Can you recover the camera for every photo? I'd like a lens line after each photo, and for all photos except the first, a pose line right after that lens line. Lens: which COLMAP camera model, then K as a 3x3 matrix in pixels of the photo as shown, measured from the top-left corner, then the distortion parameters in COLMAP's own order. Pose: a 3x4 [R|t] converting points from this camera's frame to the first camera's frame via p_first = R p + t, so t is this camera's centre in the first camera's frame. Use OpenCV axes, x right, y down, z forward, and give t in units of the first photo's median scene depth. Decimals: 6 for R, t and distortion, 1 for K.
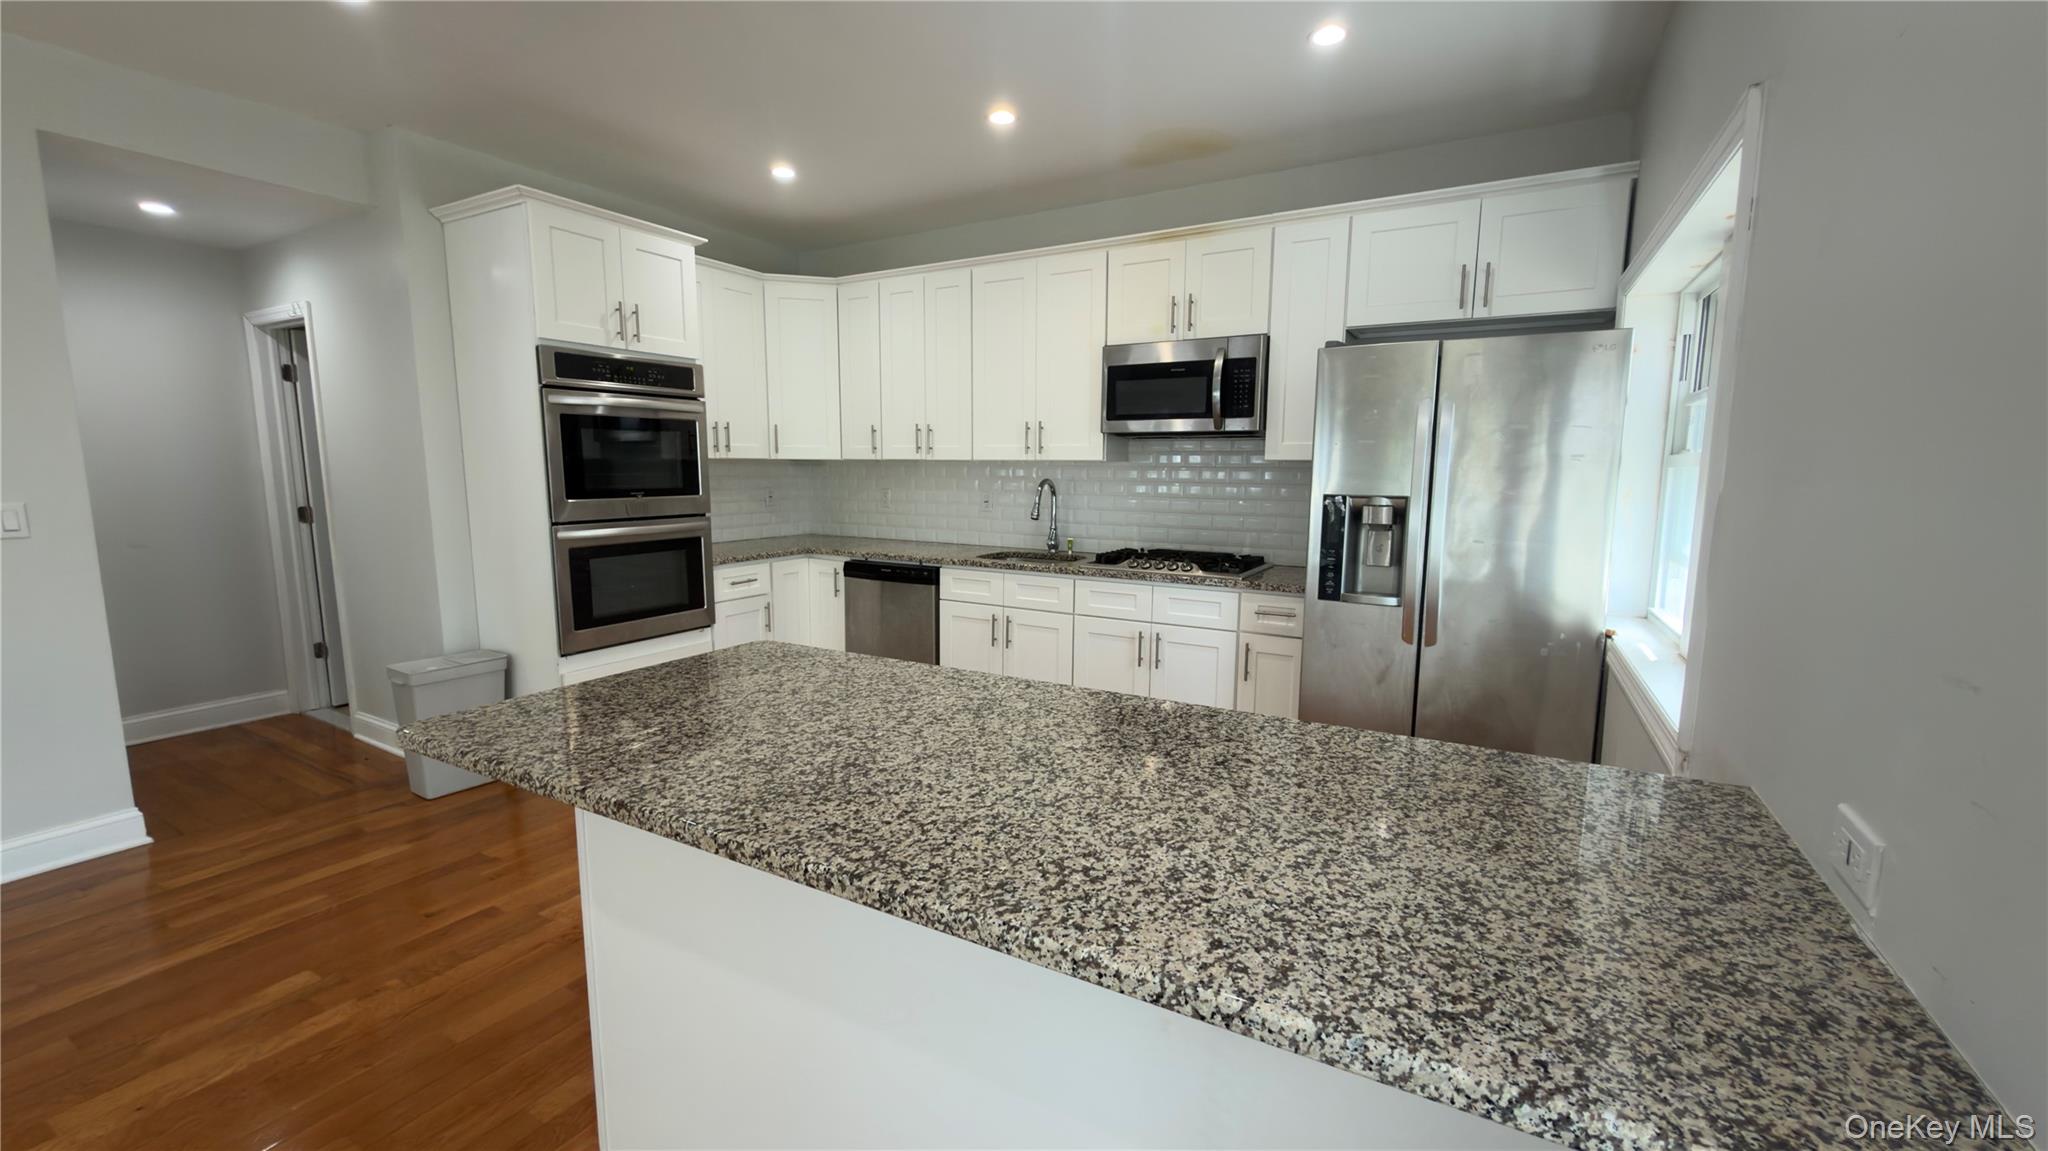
lens RADIAL K [[816.8, 0, 1026.8], [0, 816.8, 576.7], [0, 0, 1]] dist [0.000968, 0.000015]
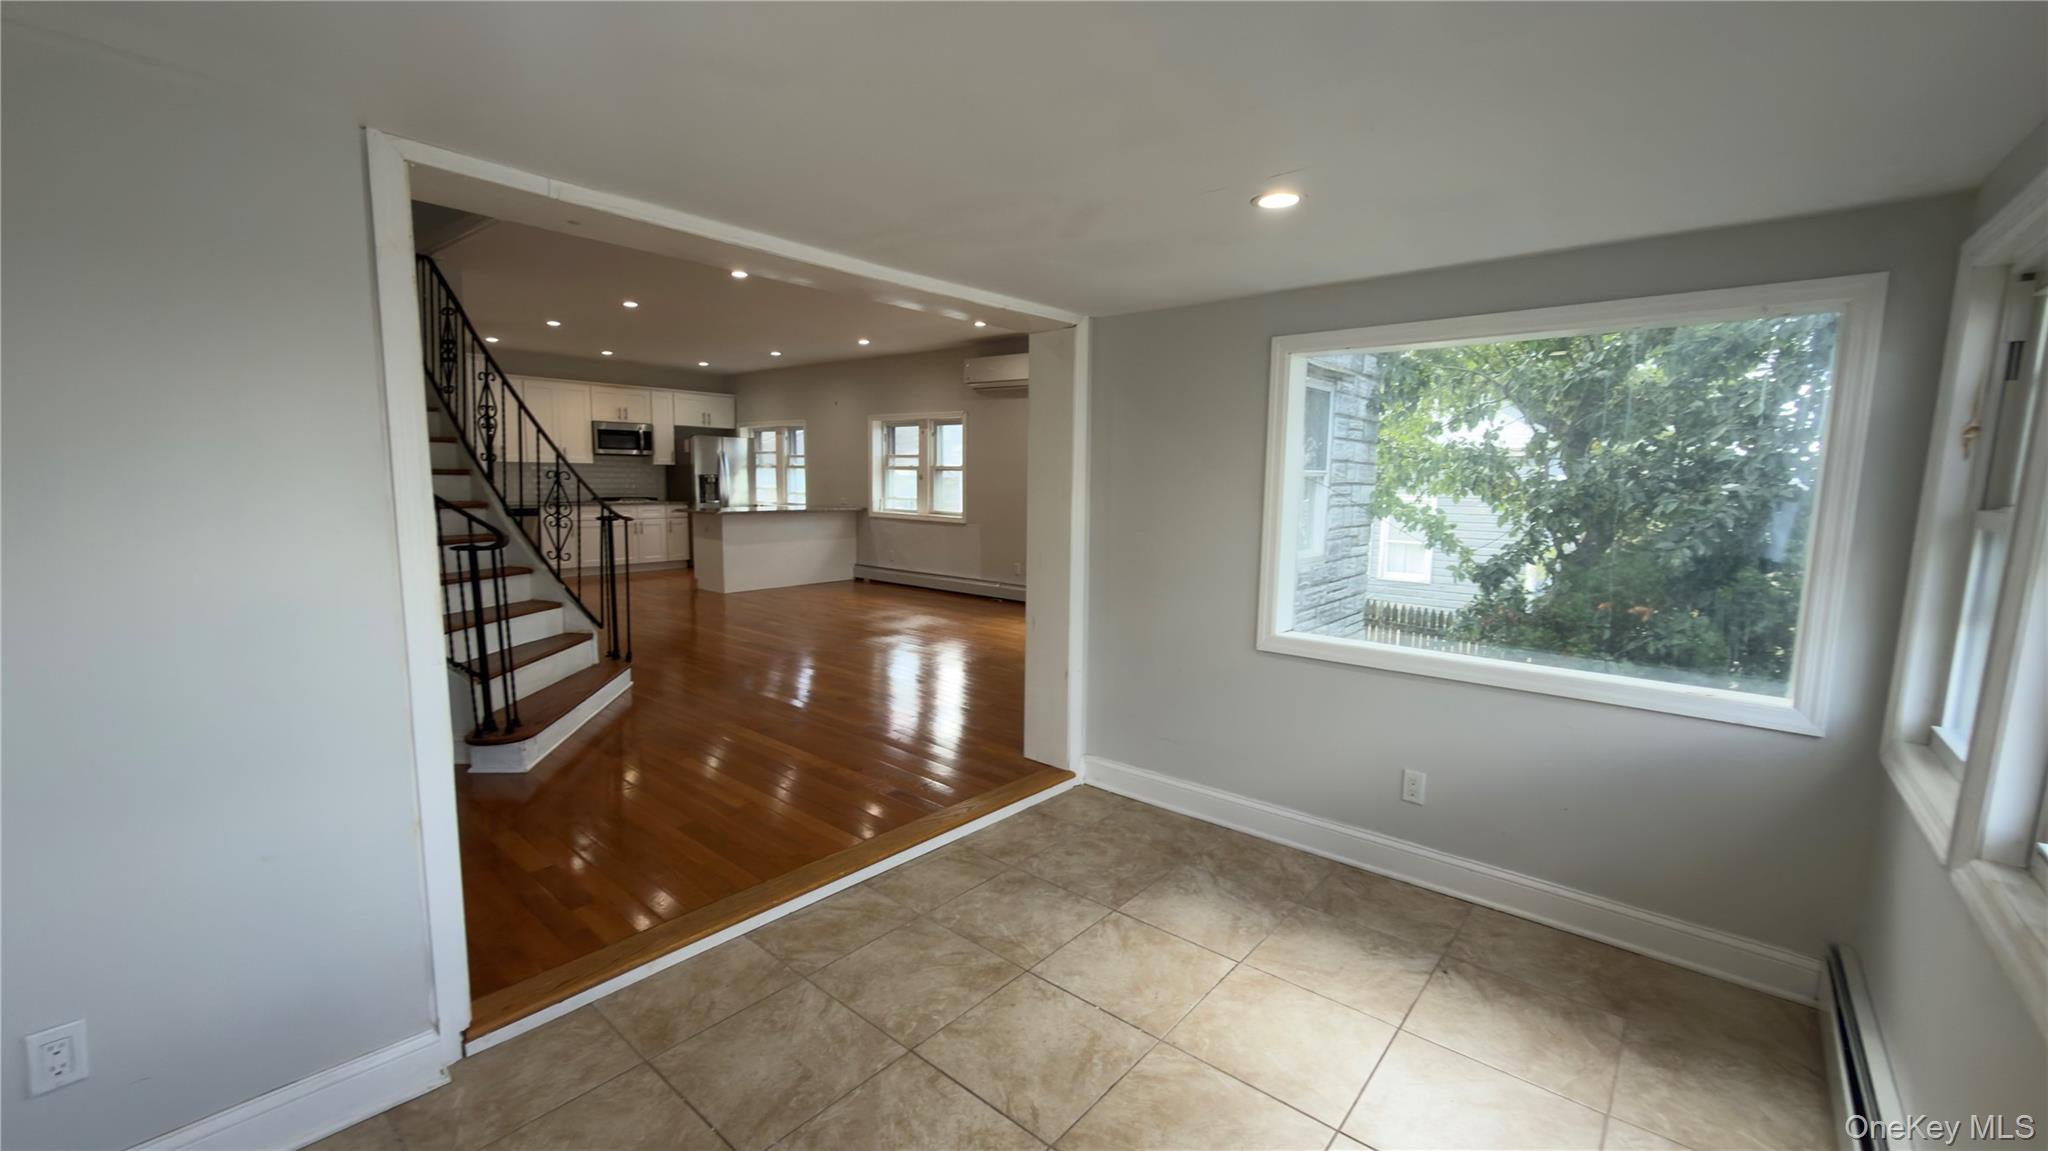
lens RADIAL K [[816.8, 0, 1022.8], [0, 816.8, 582.0], [0, 0, 1]] dist [0.000968, 0.000015]
pose [[0.189488, -0.131218, 0.973076, -2.672138], [0.118151, 0.986876, 0.110071, 0.129230], [-0.974749, 0.094113, 0.202504, -1.006615]]
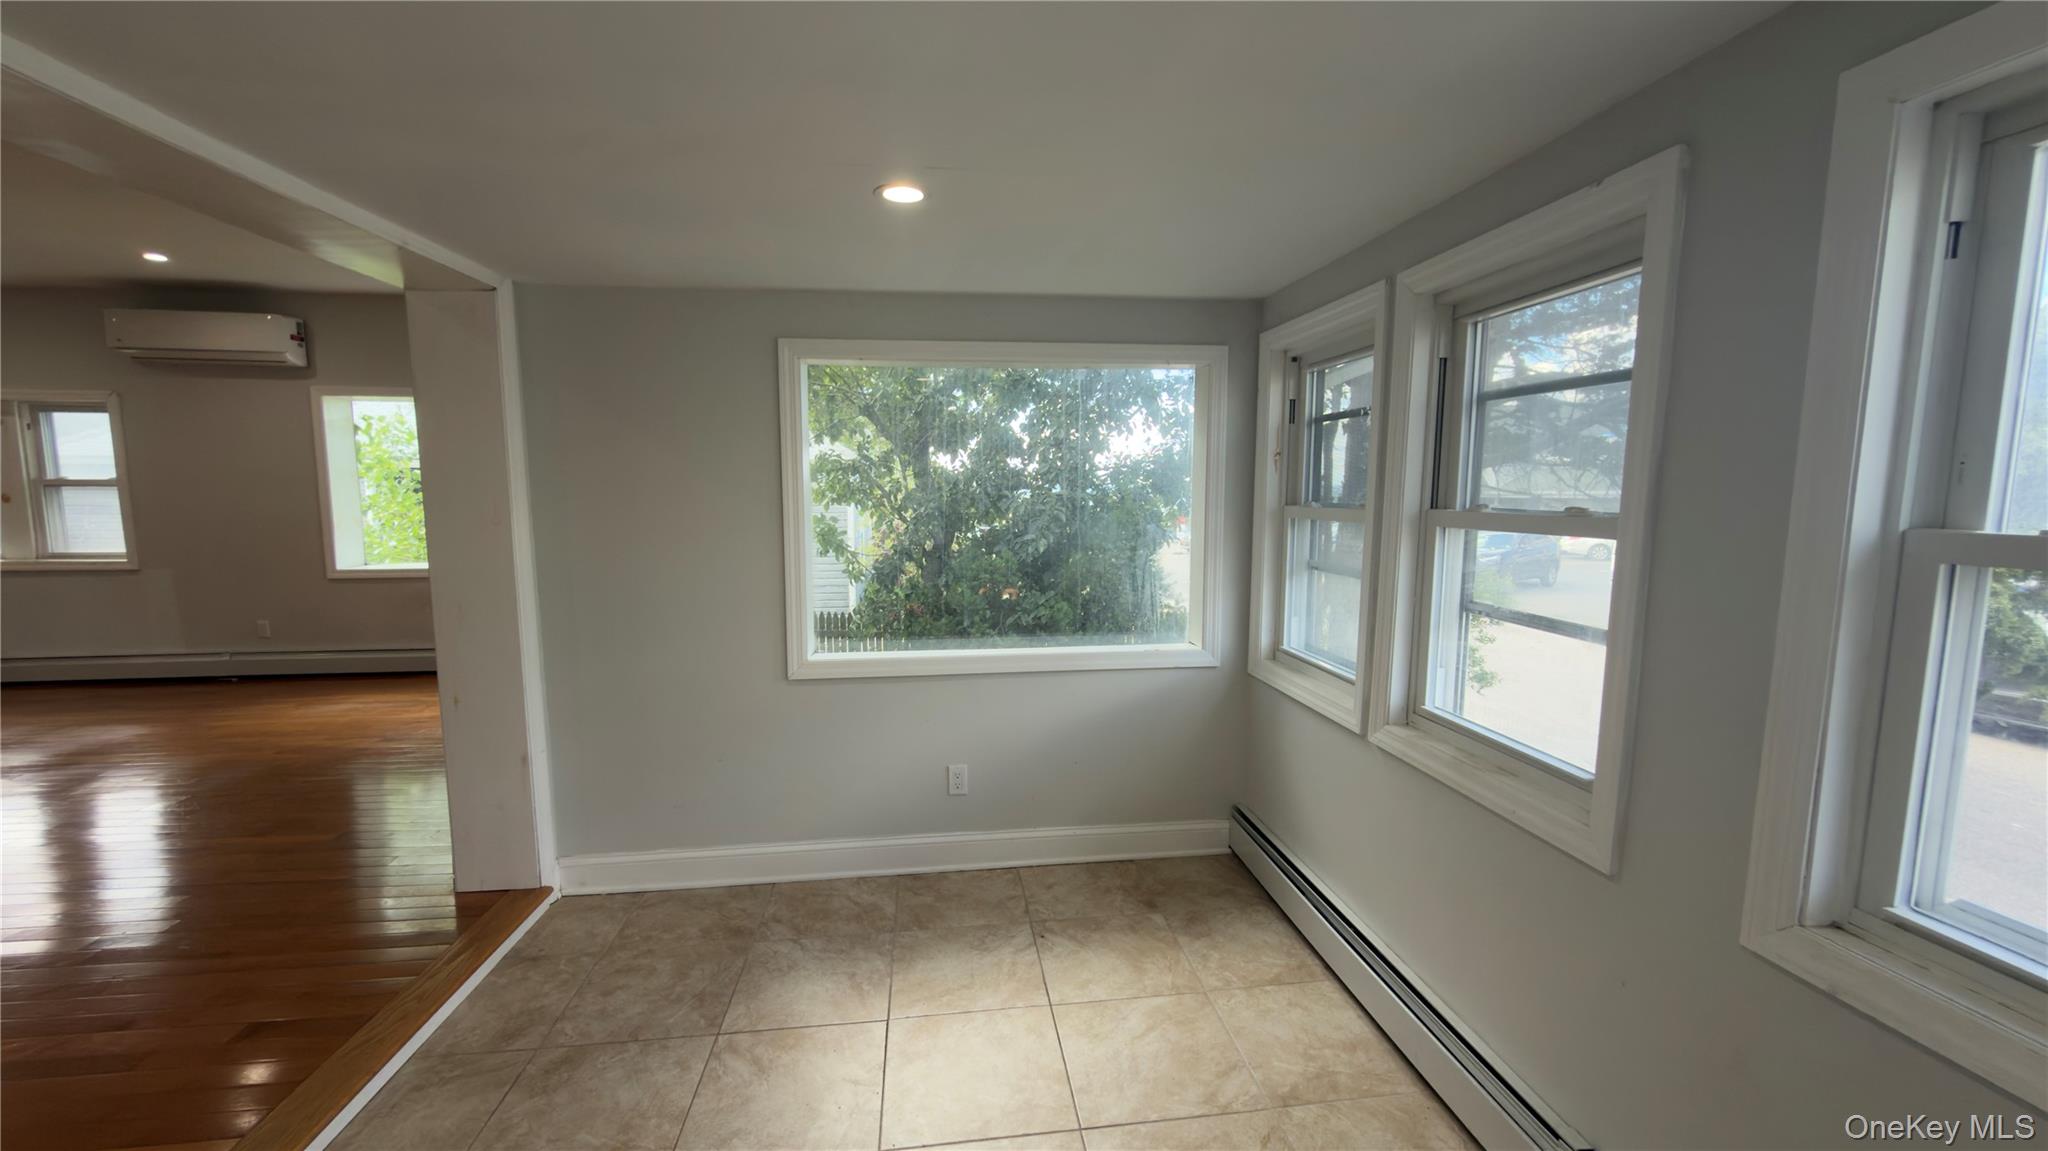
lens RADIAL K [[816.8, 0, 1027.3], [0, 816.8, 579.9], [0, 0, 1]] dist [0.000968, 0.000015]
pose [[-0.597163, -0.093047, 0.796705, -2.535440], [0.103959, 0.975894, 0.191896, 0.100155], [-0.795355, 0.197418, -0.573094, -0.792329]]
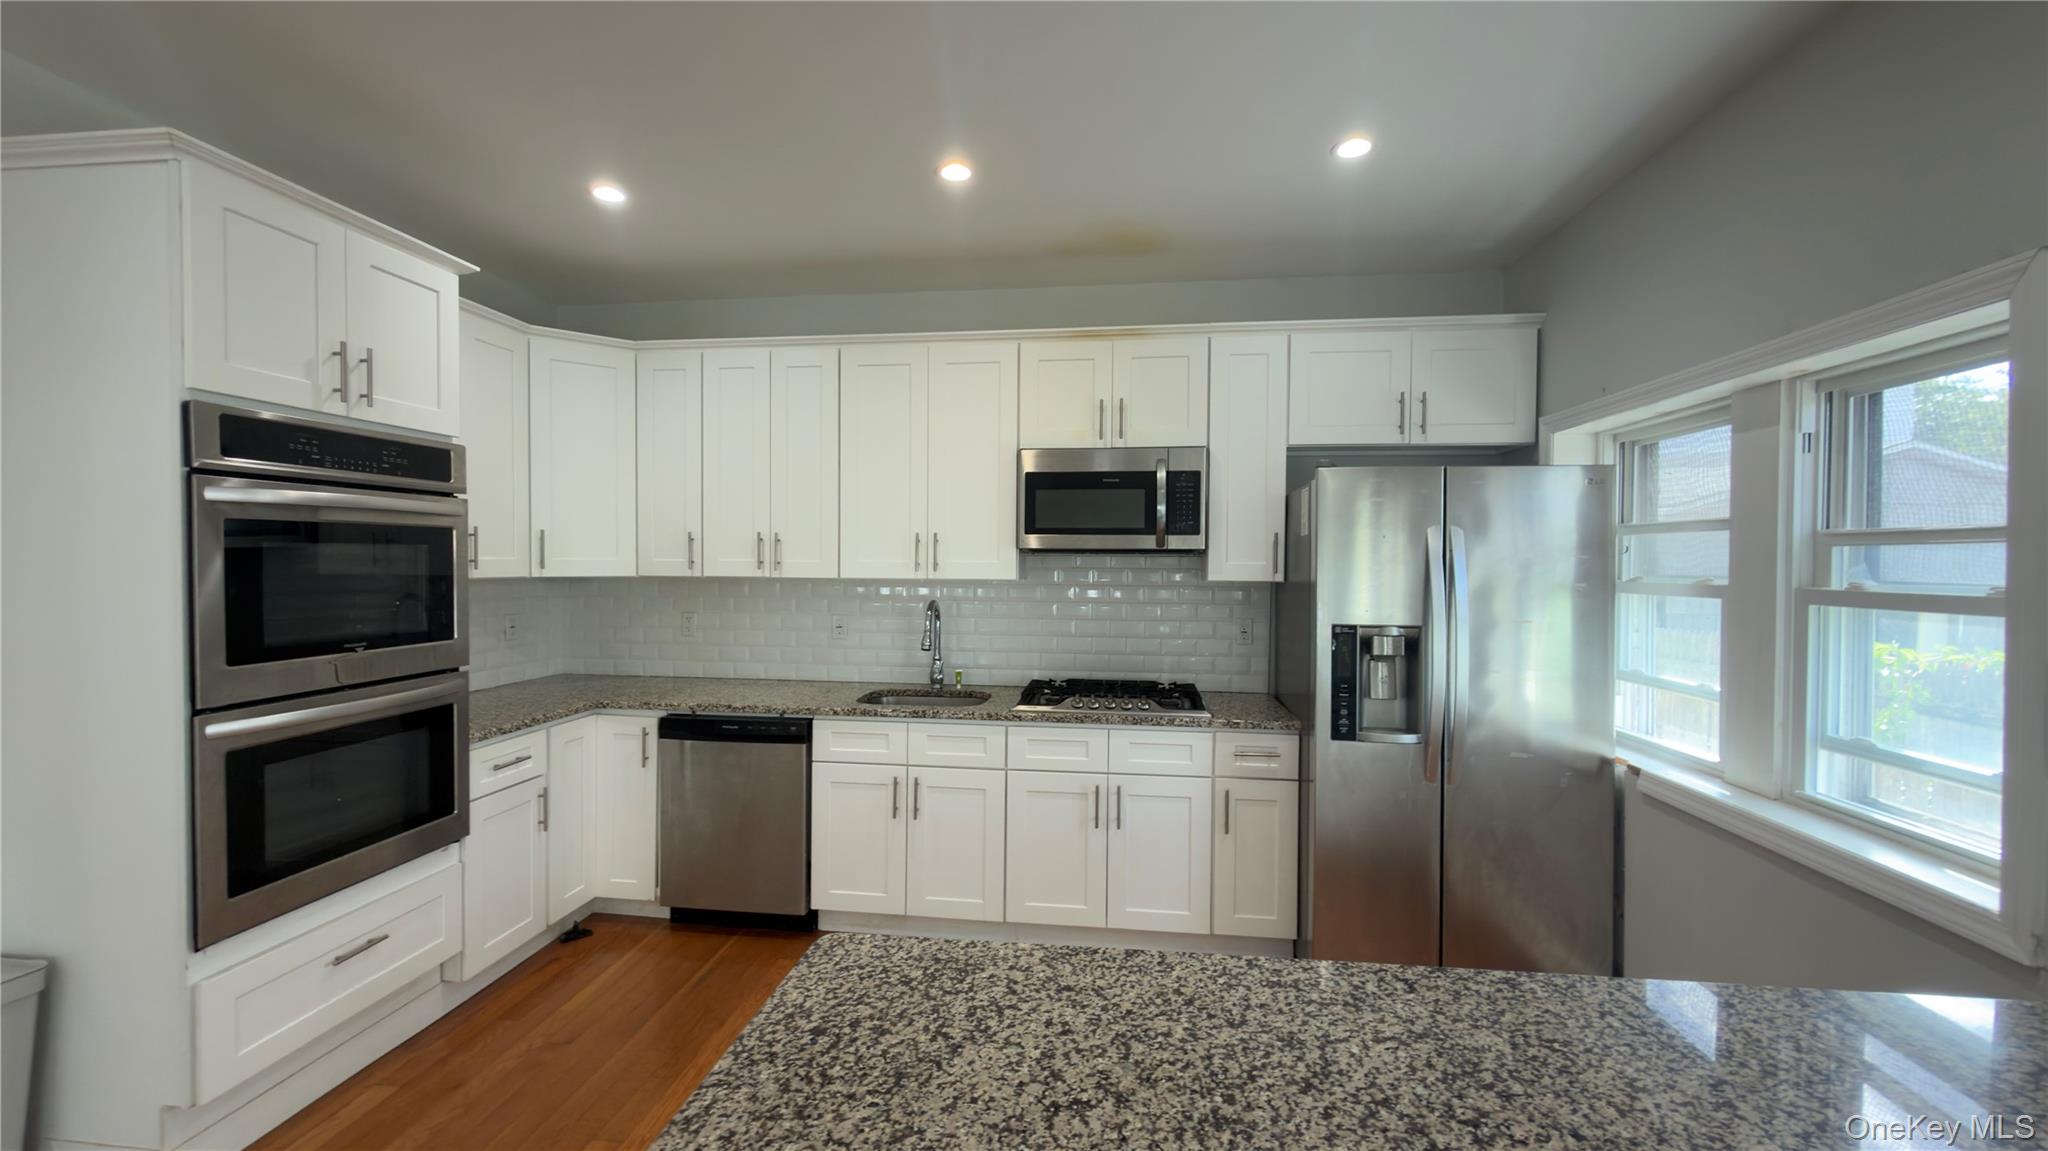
lens RADIAL K [[816.8, 0, 1026.4], [0, 816.8, 574.8], [0, 0, 1]] dist [0.000968, 0.000015]
pose [[0.921538, -0.007749, 0.388211, -0.268628], [0.052184, 0.993202, -0.104048, -0.068788], [-0.384766, 0.116142, 0.915678, 0.253482]]
